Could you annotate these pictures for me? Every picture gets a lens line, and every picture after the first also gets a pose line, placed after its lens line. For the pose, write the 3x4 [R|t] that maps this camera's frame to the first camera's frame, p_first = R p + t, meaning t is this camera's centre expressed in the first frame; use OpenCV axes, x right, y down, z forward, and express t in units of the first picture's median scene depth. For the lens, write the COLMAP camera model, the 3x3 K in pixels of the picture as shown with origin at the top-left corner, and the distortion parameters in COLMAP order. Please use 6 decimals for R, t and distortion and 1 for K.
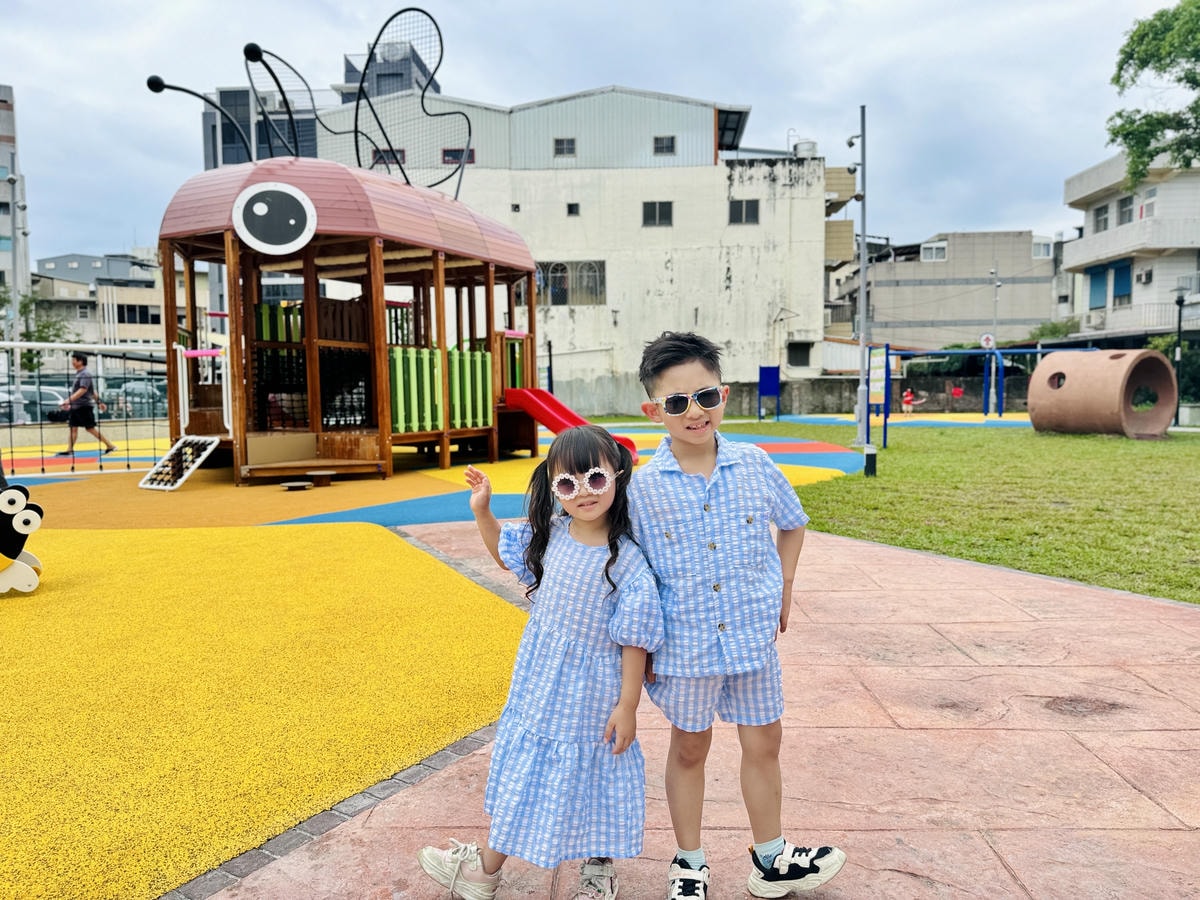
lens RADIAL K [[848.1, 0, 592.6], [0, 848.1, 458.0], [0, 0, 1]] dist [0.039125, -0.033874]
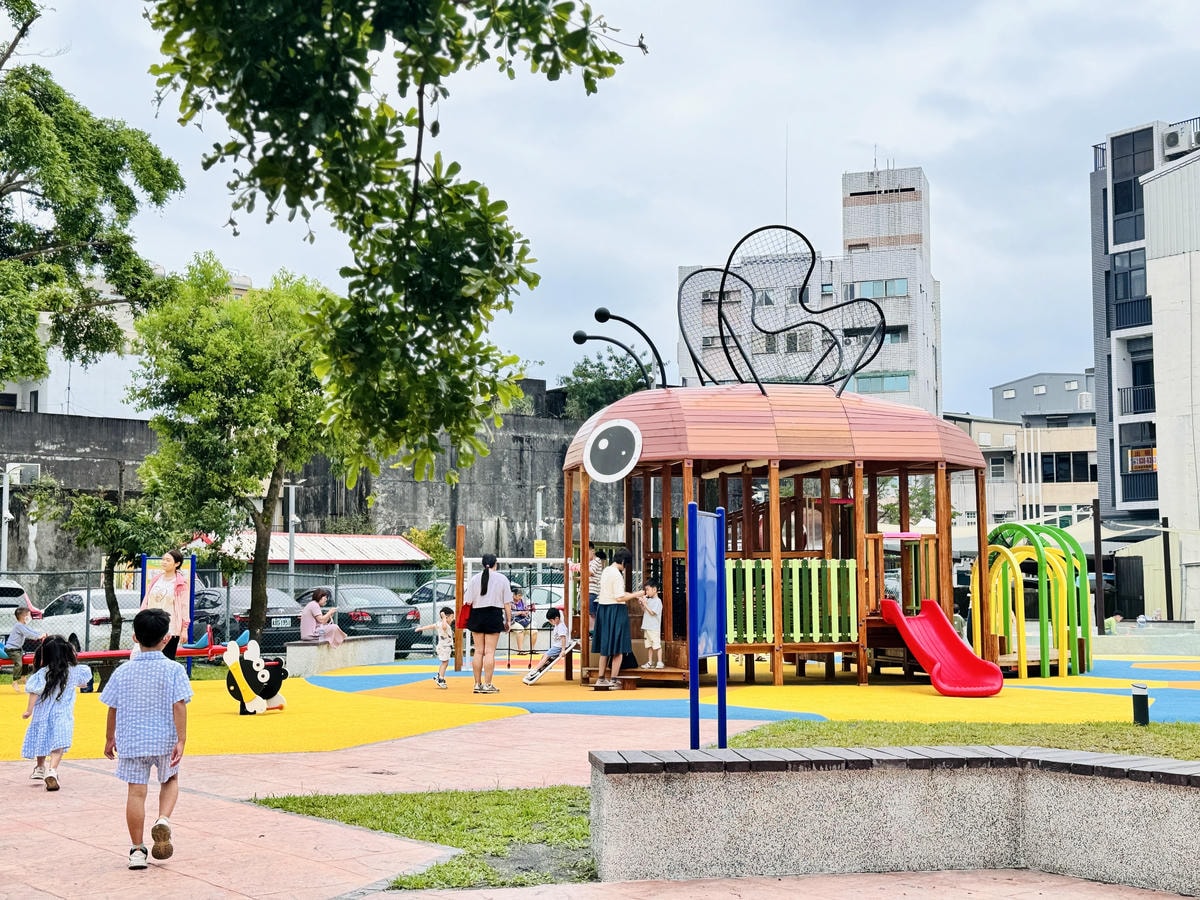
lens RADIAL K [[1604.1, 0, 604.0], [0, 1604.1, 454.0], [0, 0, 1]] dist [0.076191, 0.000000]
pose [[0.651629, -0.056168, -0.756456, 0.359952], [-0.062095, 0.989958, -0.126996, -0.000473], [0.755992, 0.129727, 0.641597, -0.113174]]
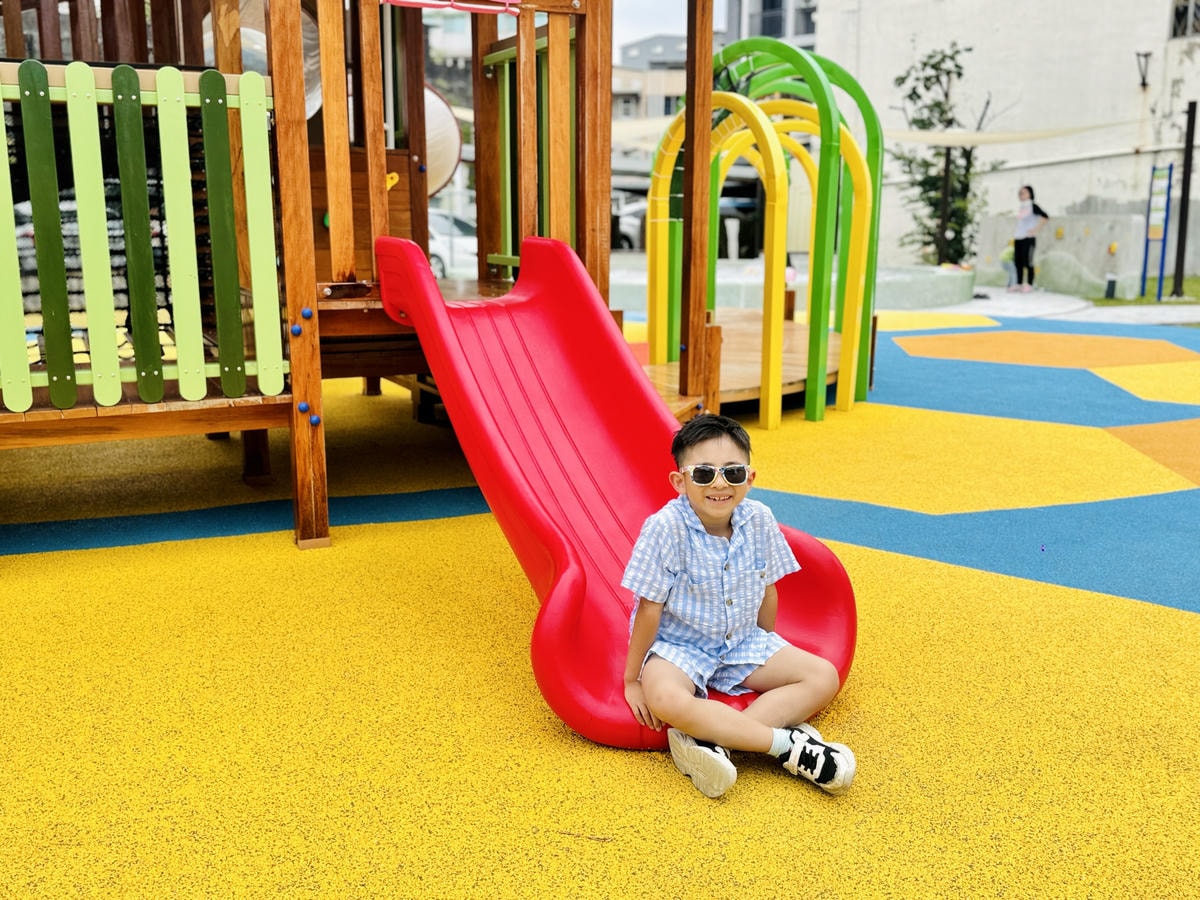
lens RADIAL K [[1123.2, 0, 601.7], [0, 1123.2, 443.1], [0, 0, 1]] dist [0.013044, 0.000000]
pose [[0.806386, 0.129352, -0.577070, 0.051374], [-0.056050, 0.988110, 0.143165, -0.026862], [0.588728, -0.083102, 0.804049, 0.284995]]
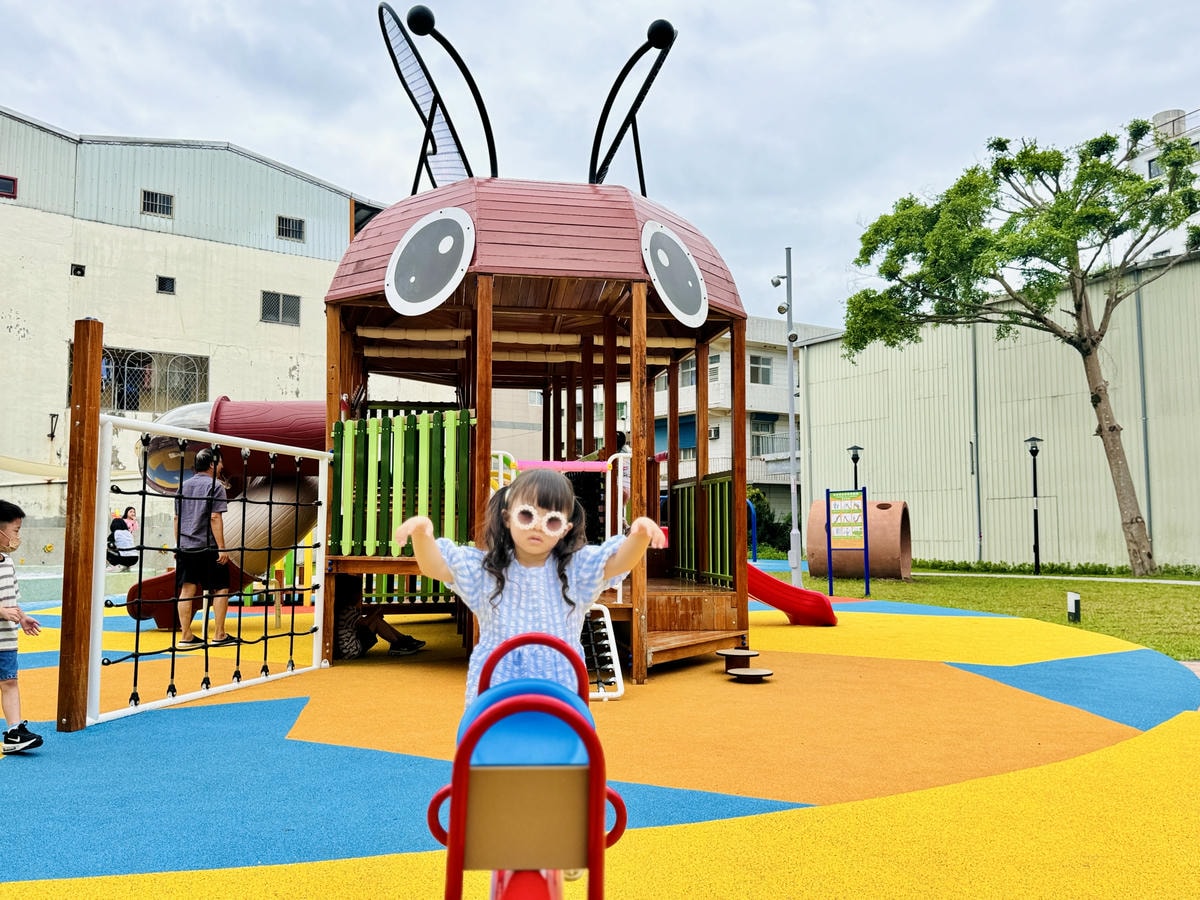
lens RADIAL K [[983.7, 0, 569.7], [0, 983.7, 447.6], [0, 0, 1]] dist [0.083673, -0.095494]
pose [[0.791037, 0.060119, 0.608807, -0.261917], [0.040742, 0.987774, -0.150478, -0.008474], [-0.610410, 0.143837, 0.778916, 0.130885]]
